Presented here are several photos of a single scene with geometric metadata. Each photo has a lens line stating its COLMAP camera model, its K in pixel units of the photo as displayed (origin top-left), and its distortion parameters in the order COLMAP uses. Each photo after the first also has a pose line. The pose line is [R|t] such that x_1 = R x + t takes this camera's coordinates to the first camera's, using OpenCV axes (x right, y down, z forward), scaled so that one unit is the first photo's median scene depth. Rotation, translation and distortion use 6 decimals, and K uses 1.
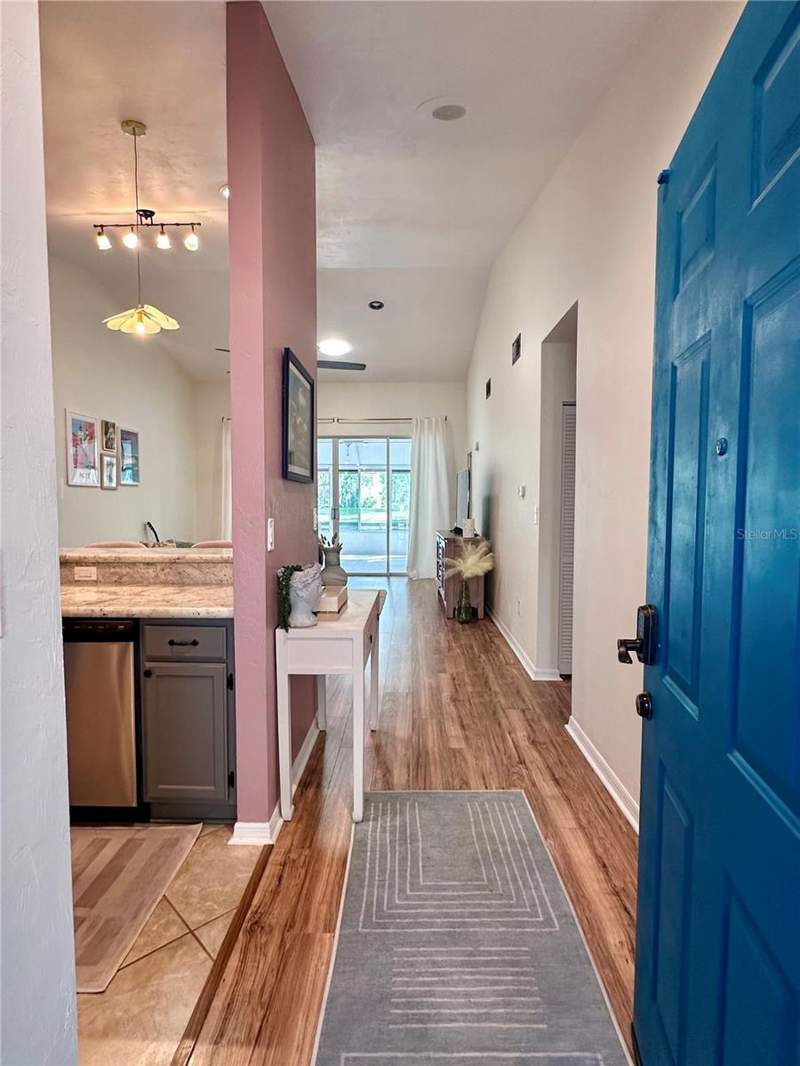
lens RADIAL K [[565.2, 0, 398.0], [0, 565.2, 532.2], [0, 0, 1]] dist [-0.003276, 0.001017]
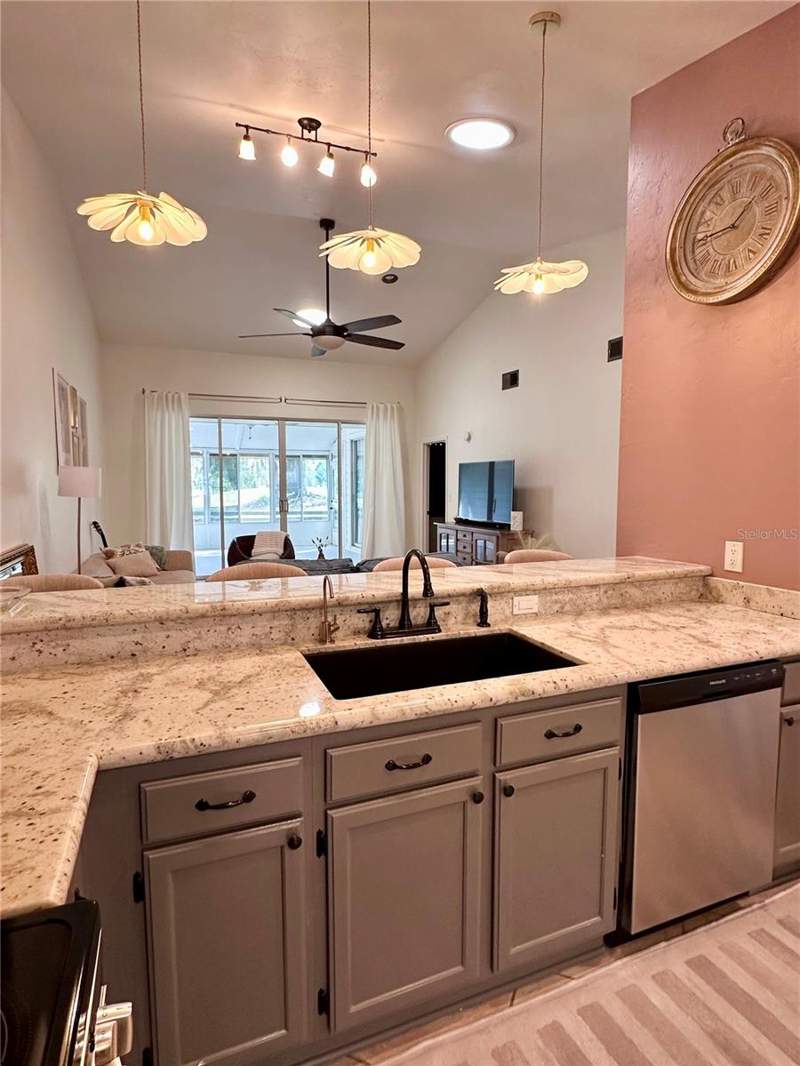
lens RADIAL K [[565.2, 0, 398.0], [0, 565.2, 532.2], [0, 0, 1]] dist [-0.003276, 0.001017]
pose [[0.918625, -0.034724, 0.393601, -0.912301], [0.023311, 0.999159, 0.033740, -0.049770], [-0.394442, -0.021819, 0.918662, 0.331092]]
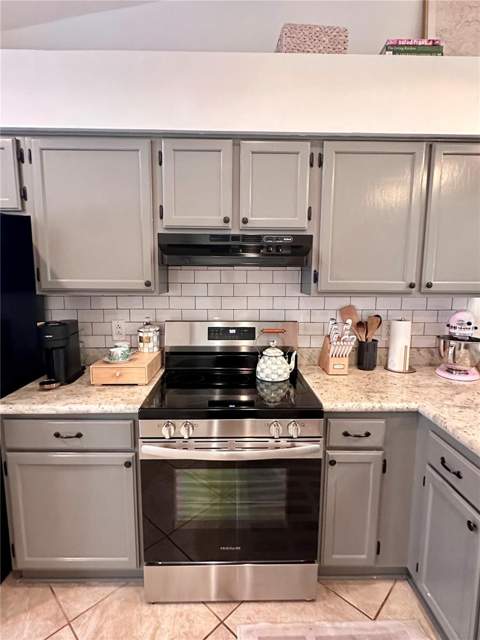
lens RADIAL K [[339.3, 0, 238.8], [0, 339.3, 319.5], [0, 0, 1]] dist [-0.003276, 0.001017]
pose [[0.043651, 0.127944, -0.990820, -0.525884], [-0.068822, 0.989795, 0.124780, -0.059167], [0.996674, 0.062743, 0.052011, 0.446576]]
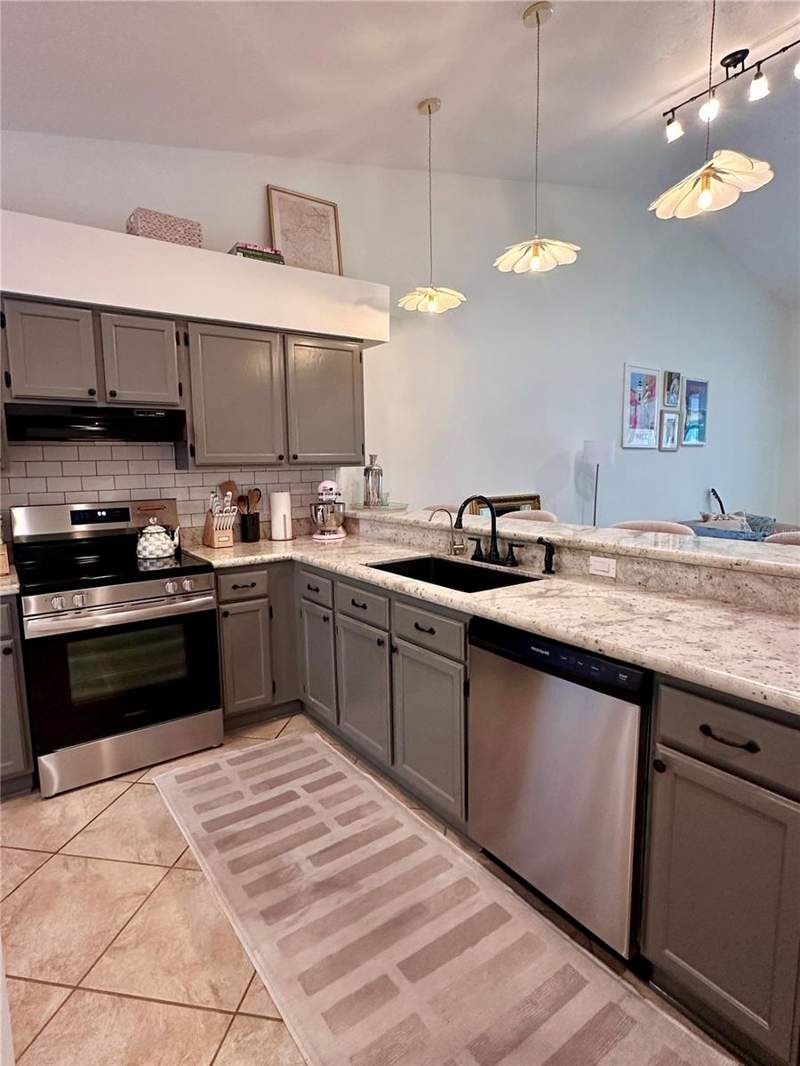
lens RADIAL K [[565.2, 0, 398.0], [0, 565.2, 532.2], [0, 0, 1]] dist [-0.003276, 0.001017]
pose [[0.595001, 0.087361, -0.798963, -0.110607], [-0.033082, 0.995895, 0.084258, -0.023384], [0.803044, -0.023702, 0.595448, 0.307993]]
